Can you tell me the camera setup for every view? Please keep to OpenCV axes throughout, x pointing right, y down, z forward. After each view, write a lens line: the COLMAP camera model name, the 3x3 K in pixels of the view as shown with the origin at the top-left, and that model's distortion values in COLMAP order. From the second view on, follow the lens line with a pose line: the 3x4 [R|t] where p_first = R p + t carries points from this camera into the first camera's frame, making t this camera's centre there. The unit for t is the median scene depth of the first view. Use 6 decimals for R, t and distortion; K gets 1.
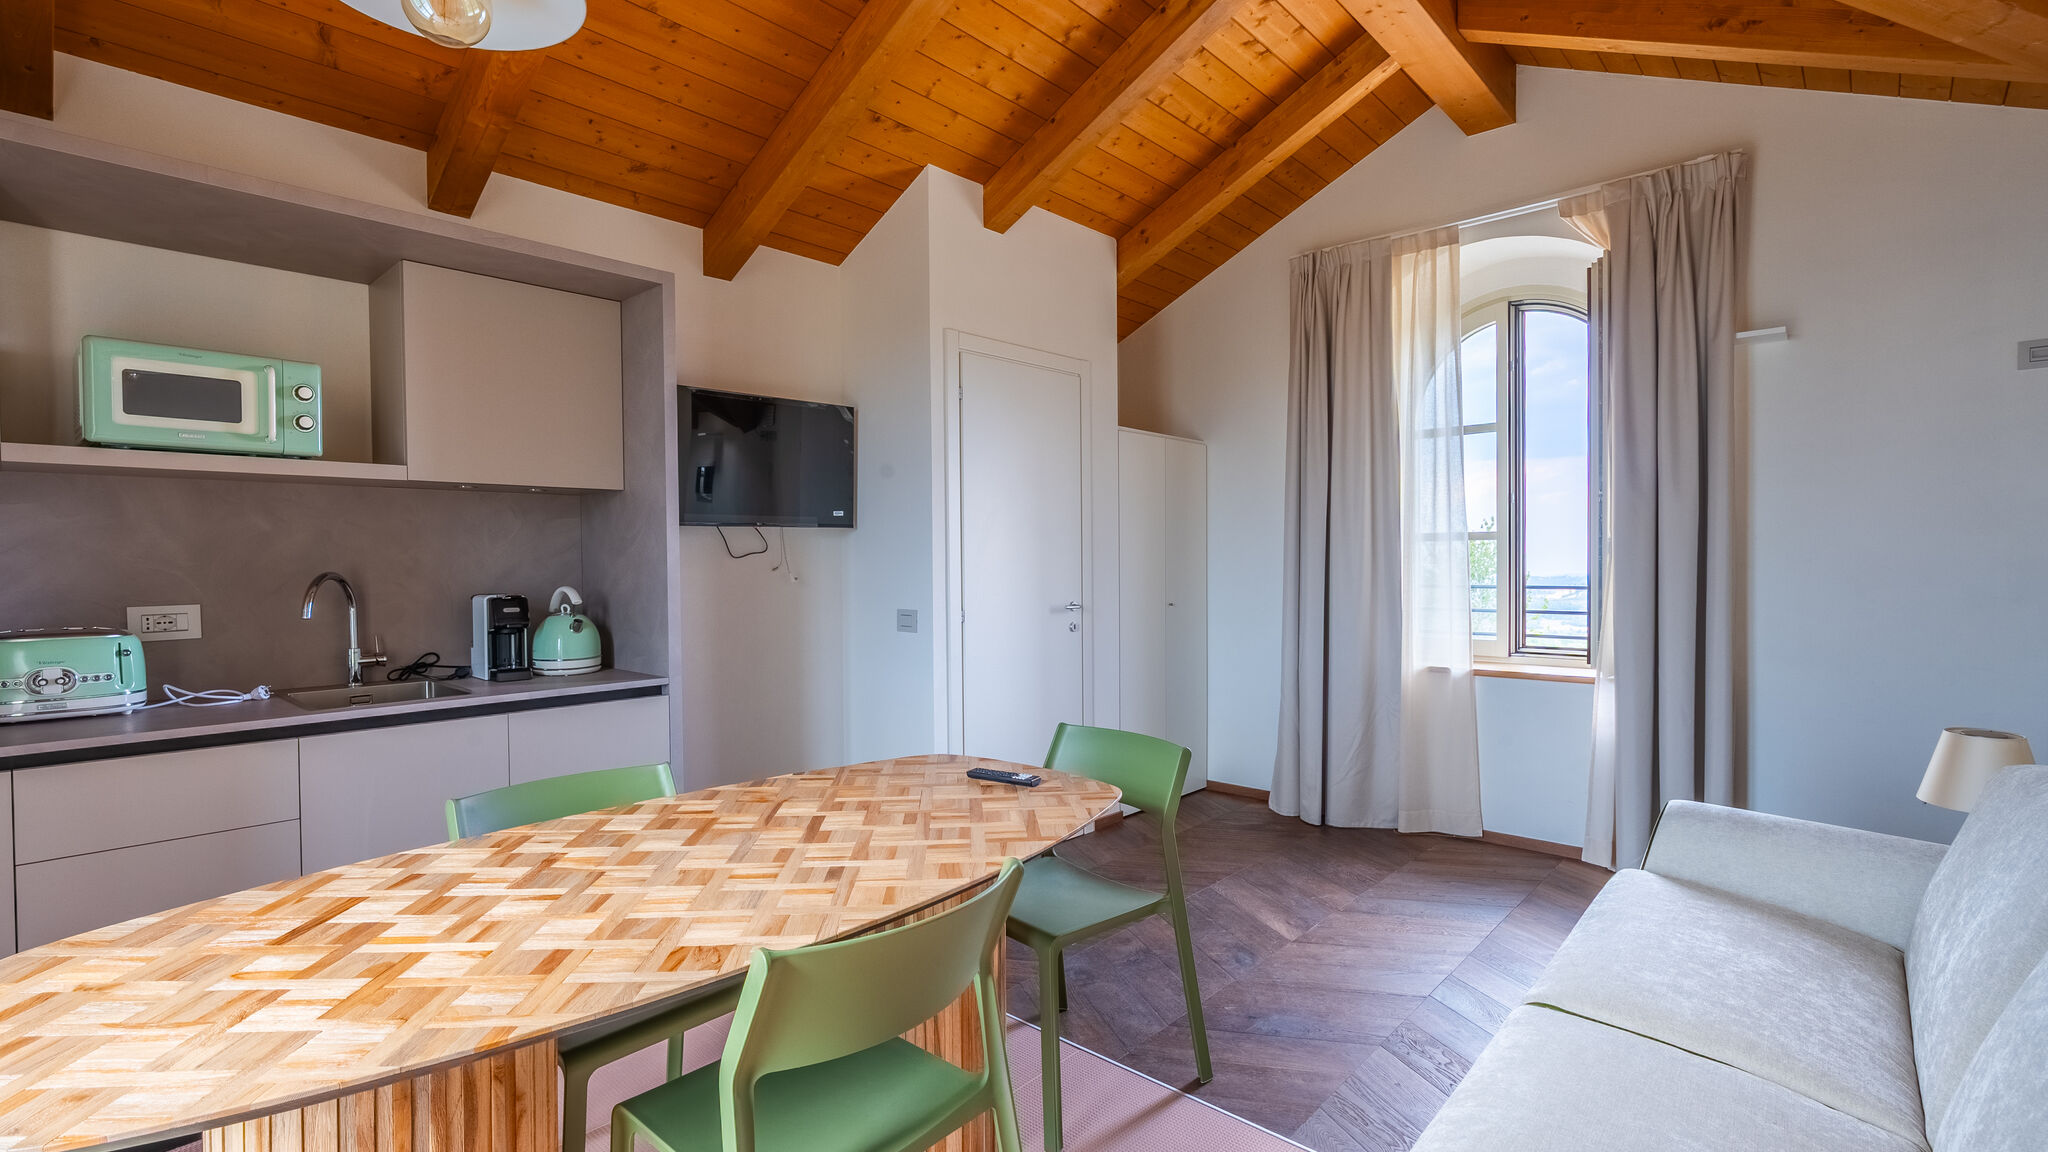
lens RADIAL K [[930.3, 0, 1021.3], [0, 930.3, 576.2], [0, 0, 1]] dist [-0.005364, 0.000573]
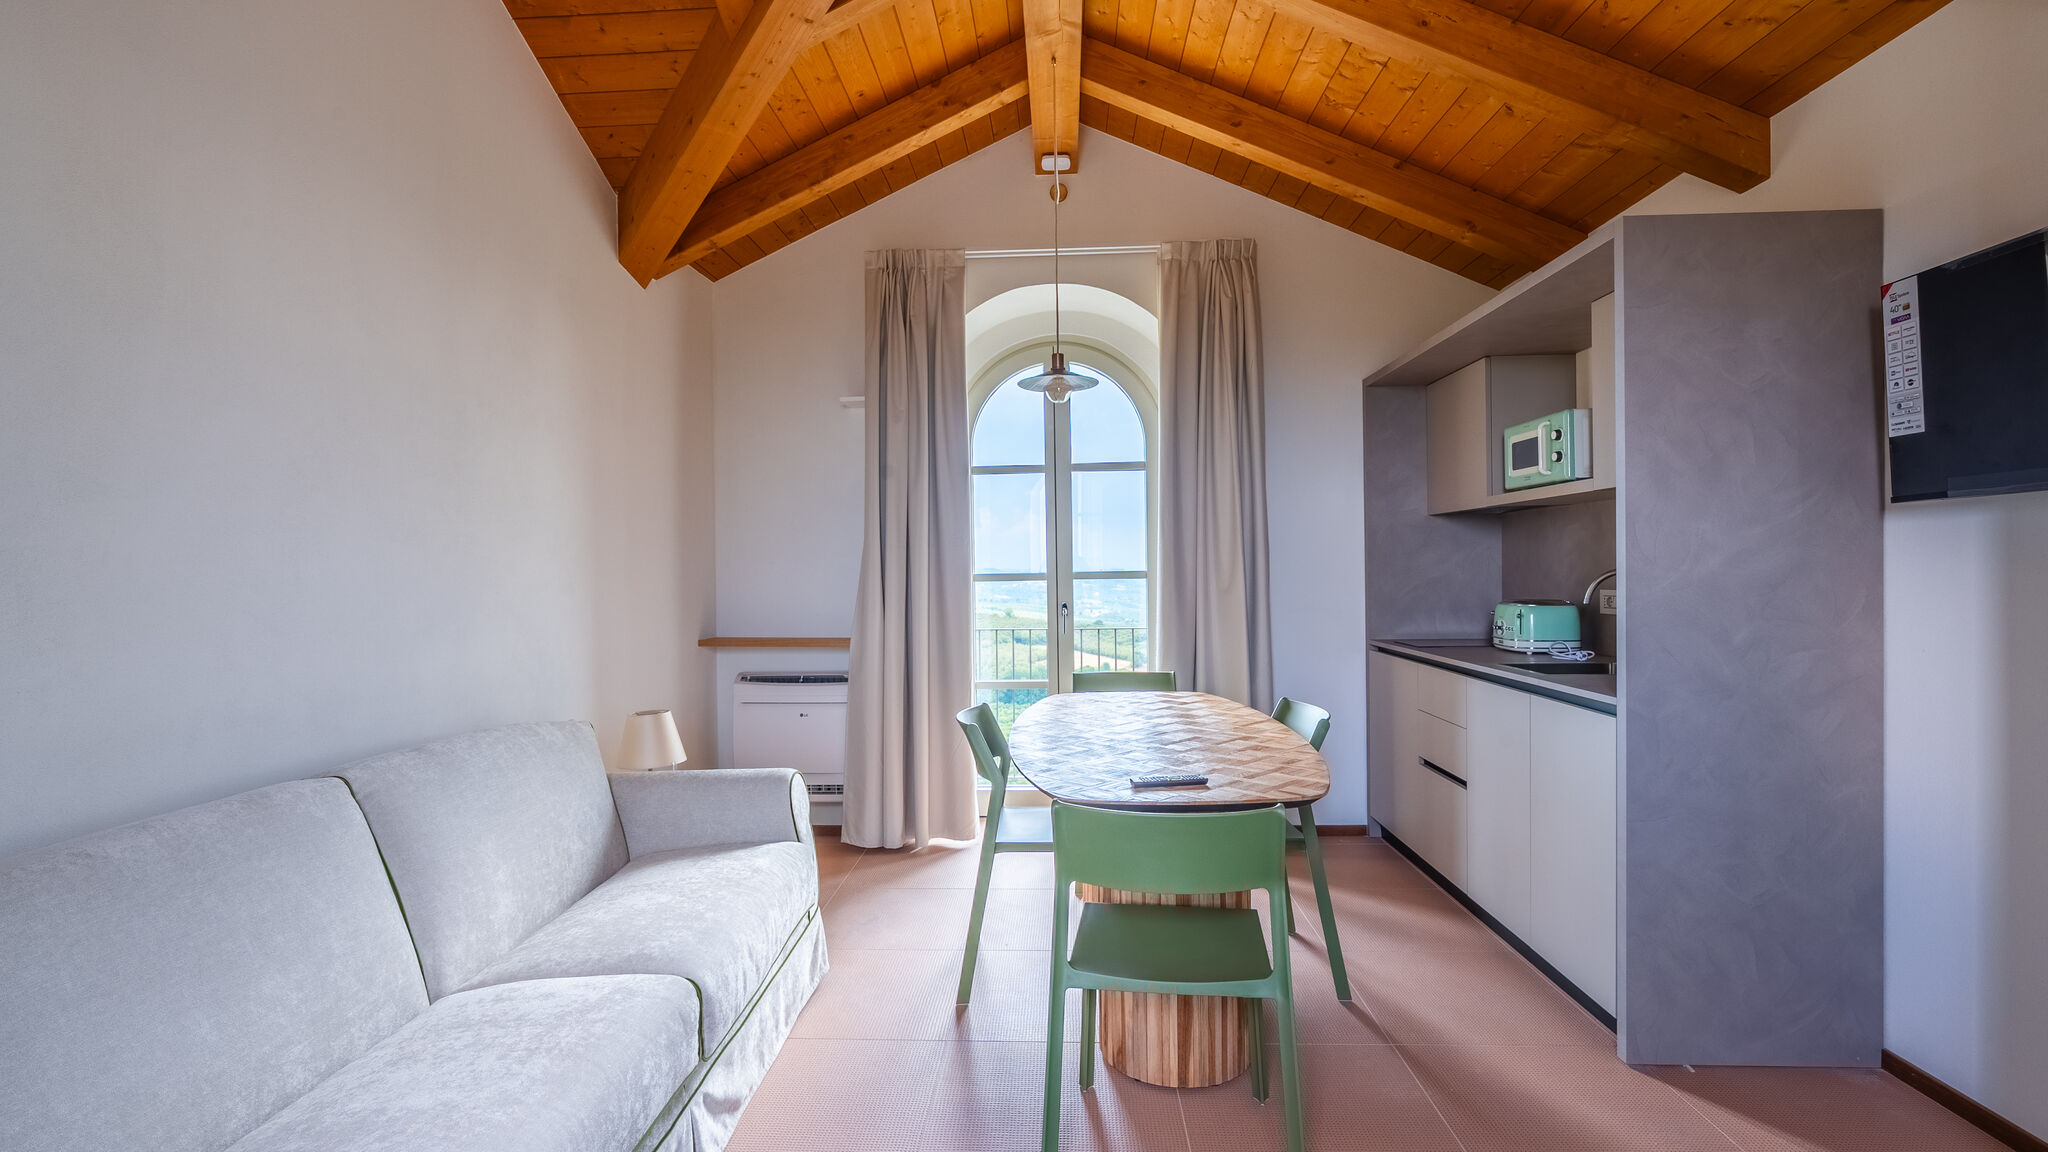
lens RADIAL K [[930.3, 0, 1021.3], [0, 930.3, 576.2], [0, 0, 1]] dist [-0.005364, 0.000573]
pose [[-0.778533, 0.018390, -0.627335, 0.586446], [-0.000048, 0.999569, 0.029362, -0.027505], [0.627604, 0.022889, -0.778196, 1.354622]]
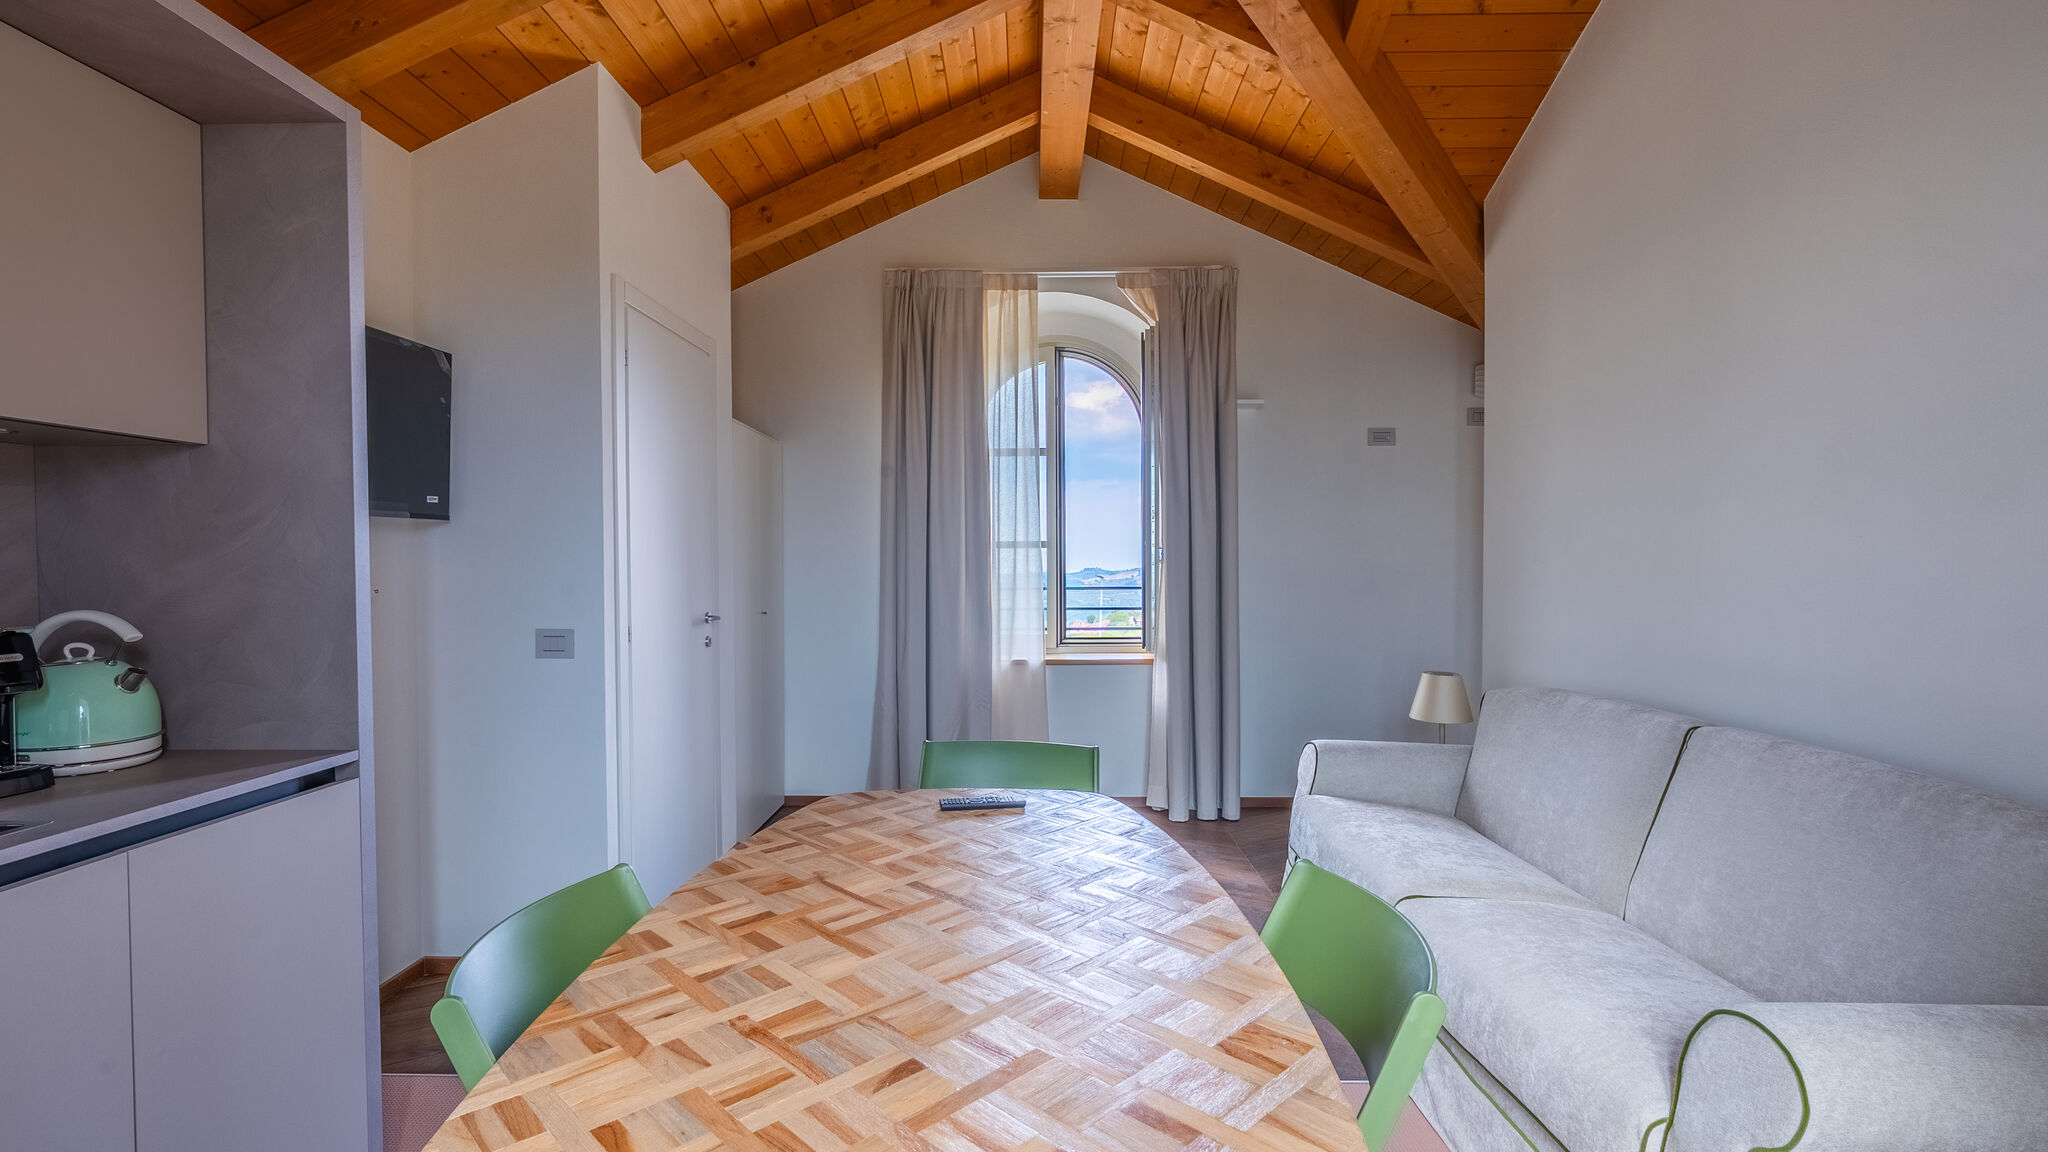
lens RADIAL K [[930.3, 0, 1021.3], [0, 930.3, 576.2], [0, 0, 1]] dist [-0.005364, 0.000573]
pose [[0.744686, -0.006765, 0.667381, -0.474610], [0.011252, 0.999934, -0.002419, -0.002221], [-0.667320, 0.009311, 0.744712, 0.237267]]
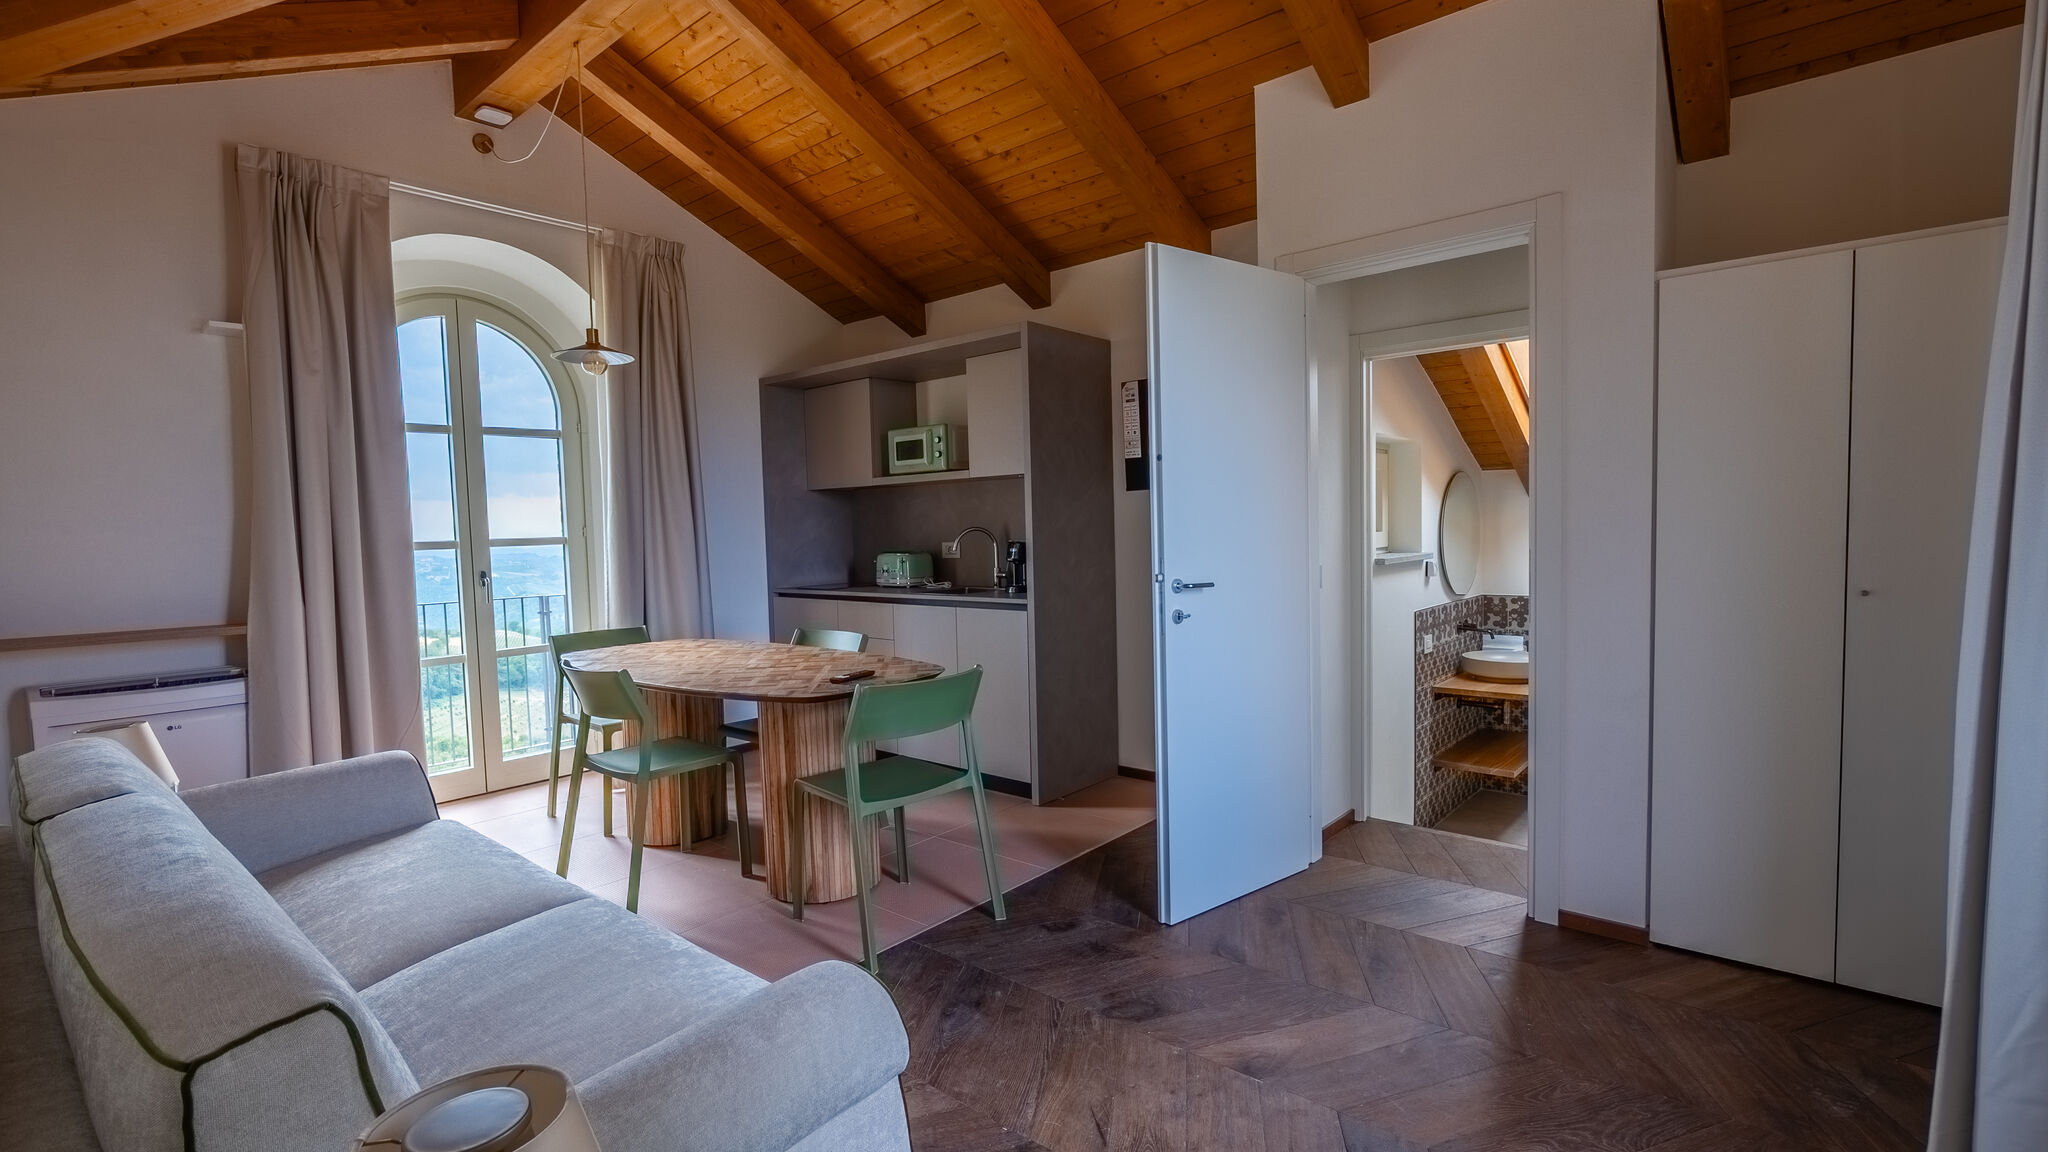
lens RADIAL K [[930.3, 0, 1021.3], [0, 930.3, 576.2], [0, 0, 1]] dist [-0.005364, 0.000573]
pose [[0.023903, 0.056179, -0.998135, 1.120833], [0.001734, 0.998416, 0.056237, -0.010450], [0.999713, -0.003075, 0.023768, 0.981479]]
